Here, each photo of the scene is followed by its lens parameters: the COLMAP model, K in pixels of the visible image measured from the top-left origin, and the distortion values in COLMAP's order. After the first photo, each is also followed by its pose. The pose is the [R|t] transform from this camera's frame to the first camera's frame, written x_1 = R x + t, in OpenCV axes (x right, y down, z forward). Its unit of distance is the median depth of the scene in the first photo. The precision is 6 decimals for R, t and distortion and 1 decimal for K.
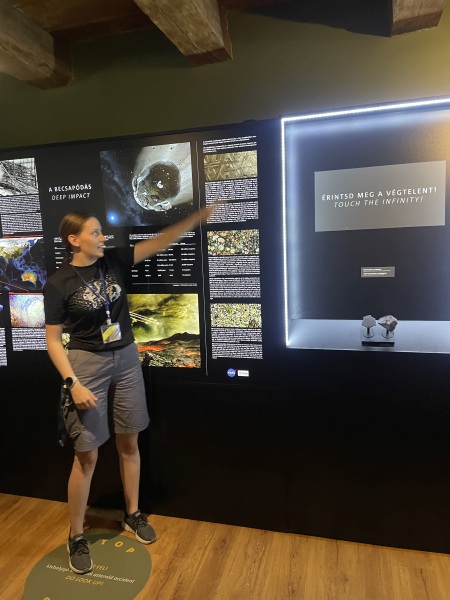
lens RADIAL K [[451.6, 0, 221.2], [0, 451.6, 295.1], [0, 0, 1]] dist [0.074718, -0.092209]
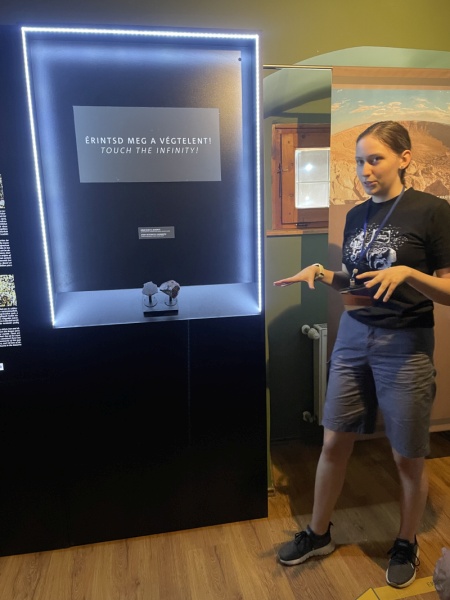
lens RADIAL K [[451.6, 0, 221.2], [0, 451.6, 295.1], [0, 0, 1]] dist [0.074718, -0.092209]
pose [[0.900085, -0.067056, 0.430524, 0.071136], [0.045290, 0.997133, 0.060620, 0.023521], [-0.433355, -0.035064, 0.900541, 0.150961]]
